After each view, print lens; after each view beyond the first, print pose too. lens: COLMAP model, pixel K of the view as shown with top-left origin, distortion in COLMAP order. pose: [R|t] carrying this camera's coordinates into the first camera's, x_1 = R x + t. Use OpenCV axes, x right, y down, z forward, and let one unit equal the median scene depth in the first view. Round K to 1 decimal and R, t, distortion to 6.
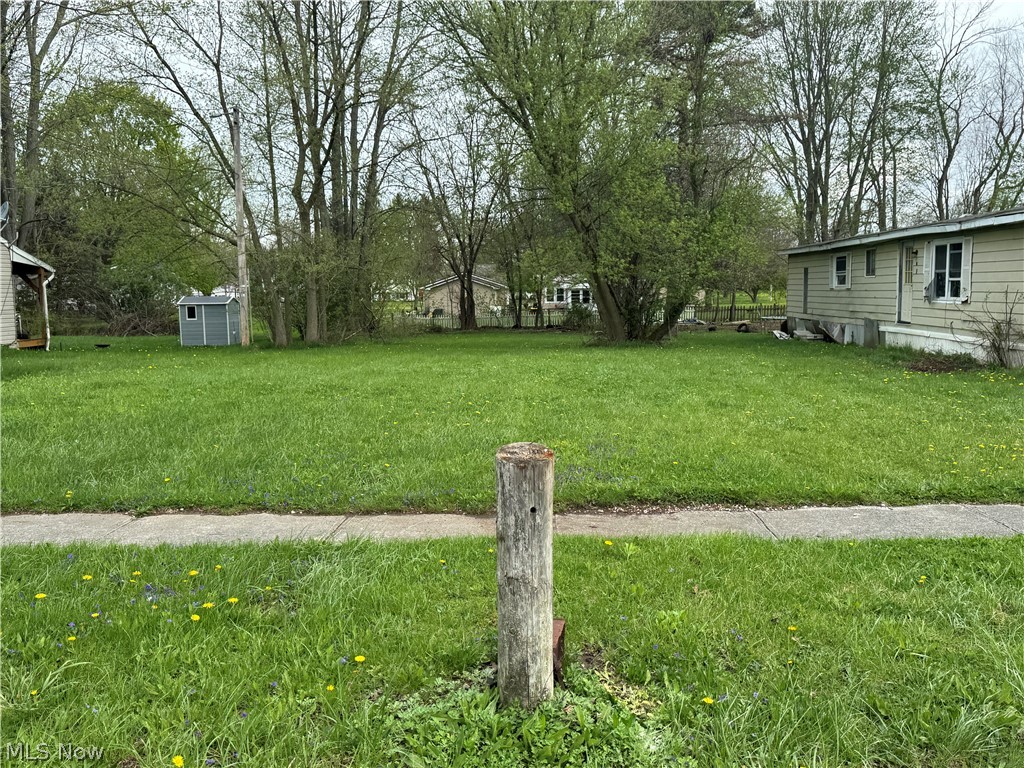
lens RADIAL K [[936.8, 0, 510.4], [0, 936.8, 383.1], [0, 0, 1]] dist [0.127319, -0.210798]
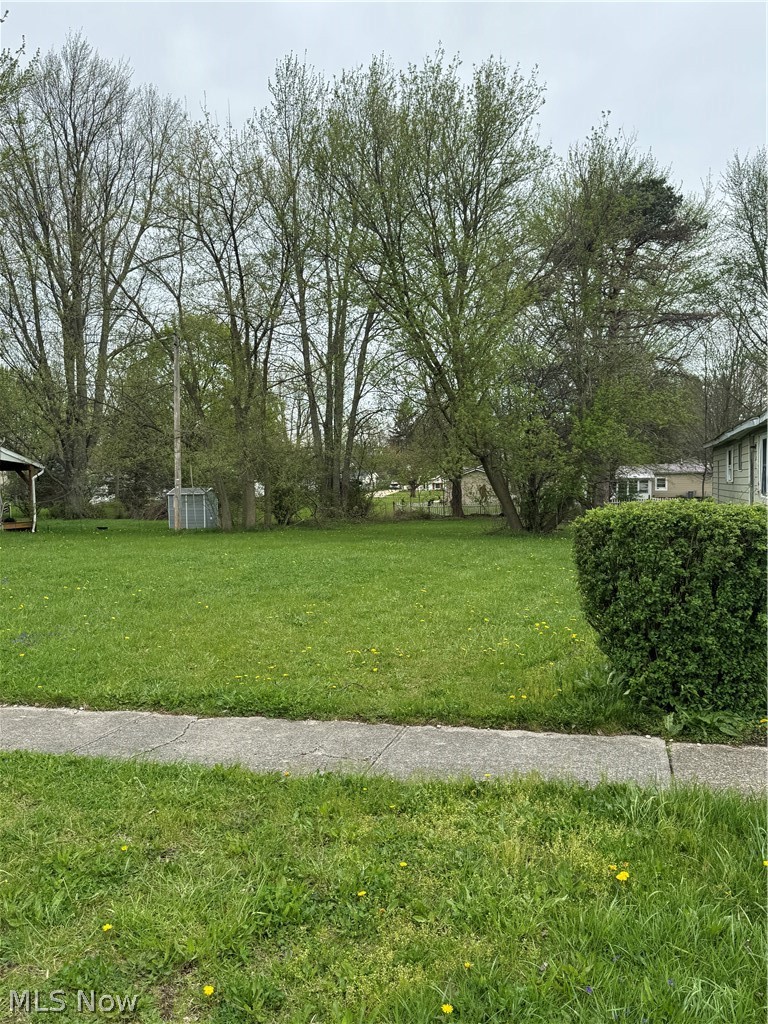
lens RADIAL K [[830.5, 0, 386.3], [0, 830.5, 511.4], [0, 0, 1]] dist [0.109911, -0.004928]
pose [[0.970502, 0.010730, -0.240856, 0.196639], [-0.025351, 0.998013, -0.057687, -0.007906], [0.239758, 0.062091, 0.968845, 0.043438]]
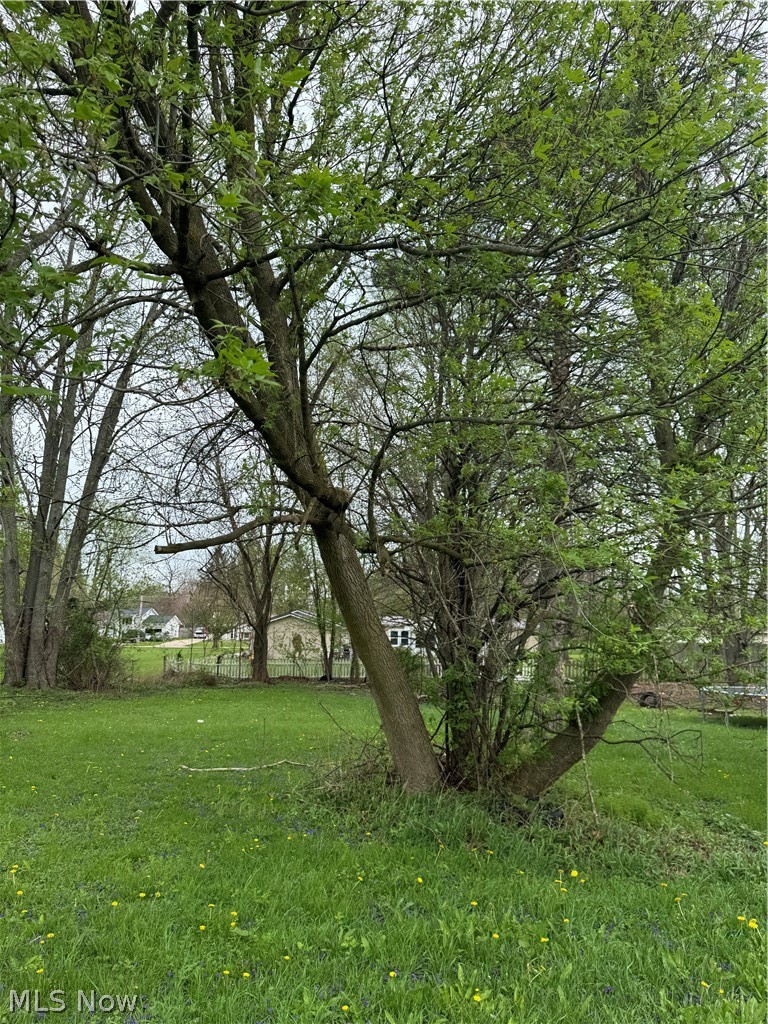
lens RADIAL K [[751.0, 0, 384.0], [0, 751.0, 512.0], [0, 0, 1]] dist [0.099862, -0.162686]
pose [[0.999537, 0.026536, -0.014863, 0.107205], [-0.029462, 0.966109, -0.256448, -0.062701], [0.007554, 0.256767, 0.966444, 0.678405]]
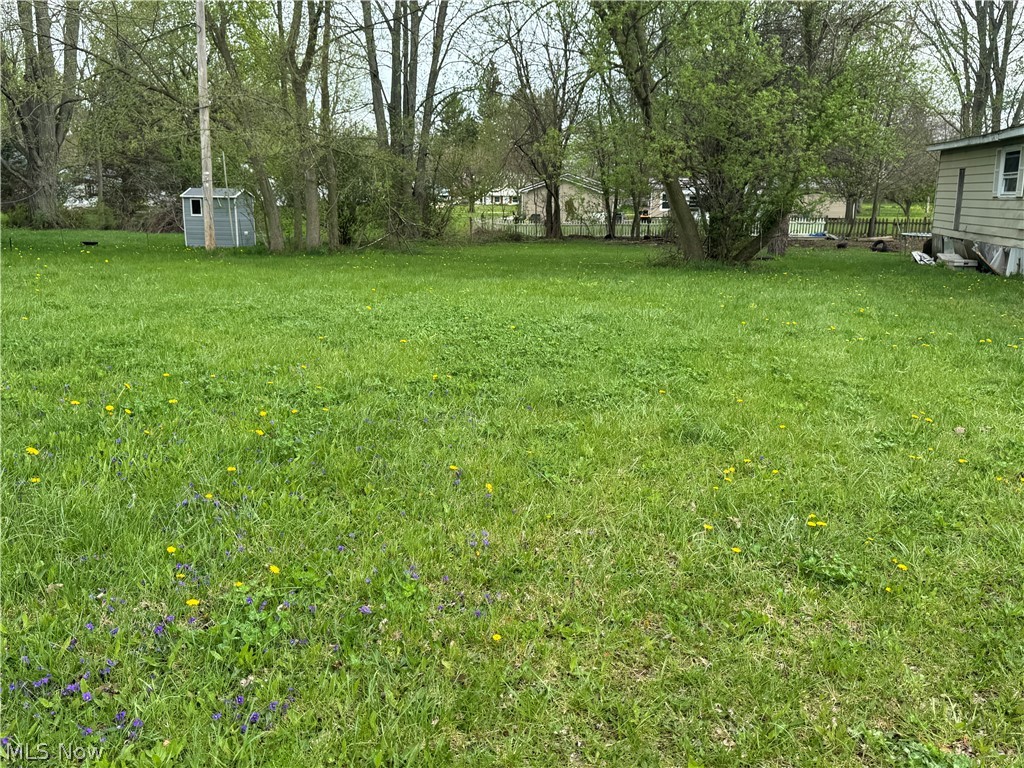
lens RADIAL K [[936.8, 0, 510.4], [0, 936.8, 383.1], [0, 0, 1]] dist [0.127319, -0.210798]
pose [[0.989177, 0.053521, -0.136618, 0.076287], [-0.039964, 0.994173, 0.100112, -0.015863], [0.141180, -0.093569, 0.985552, 0.207090]]
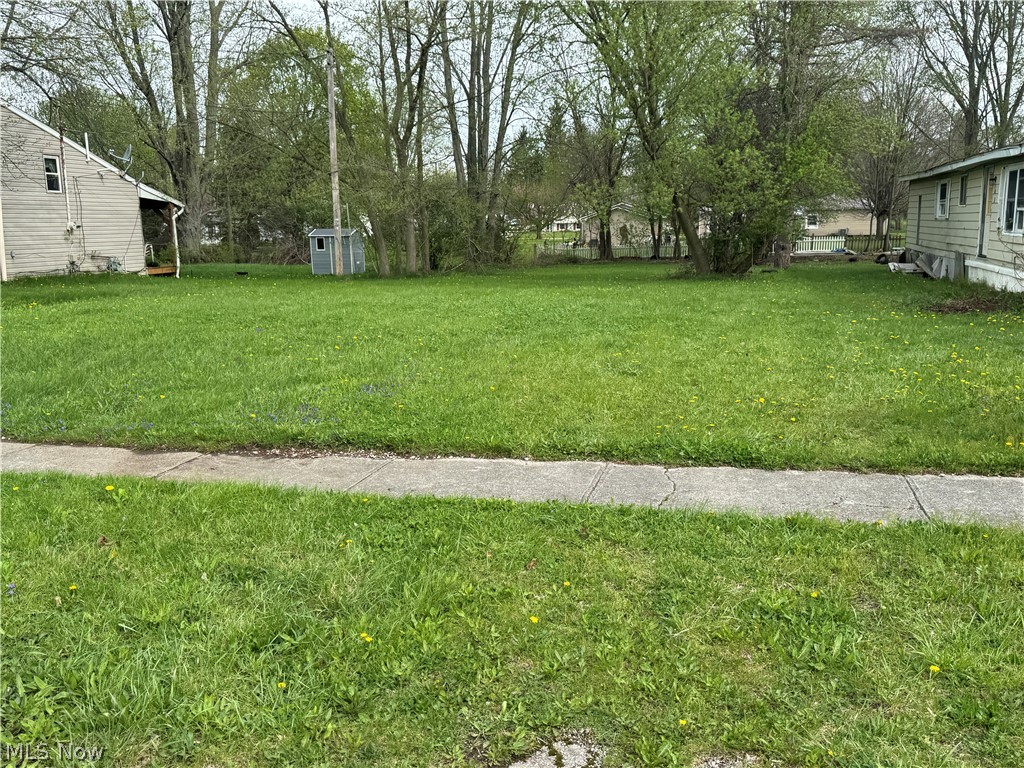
lens RADIAL K [[890.9, 0, 512.0], [0, 890.9, 384.0], [0, 0, 1]] dist [0.119194, -0.143398]
pose [[0.976131, 0.036074, -0.214165, 0.123310], [-0.018174, 0.996218, 0.084969, -0.005500], [0.216420, -0.079048, 0.973095, 0.025644]]
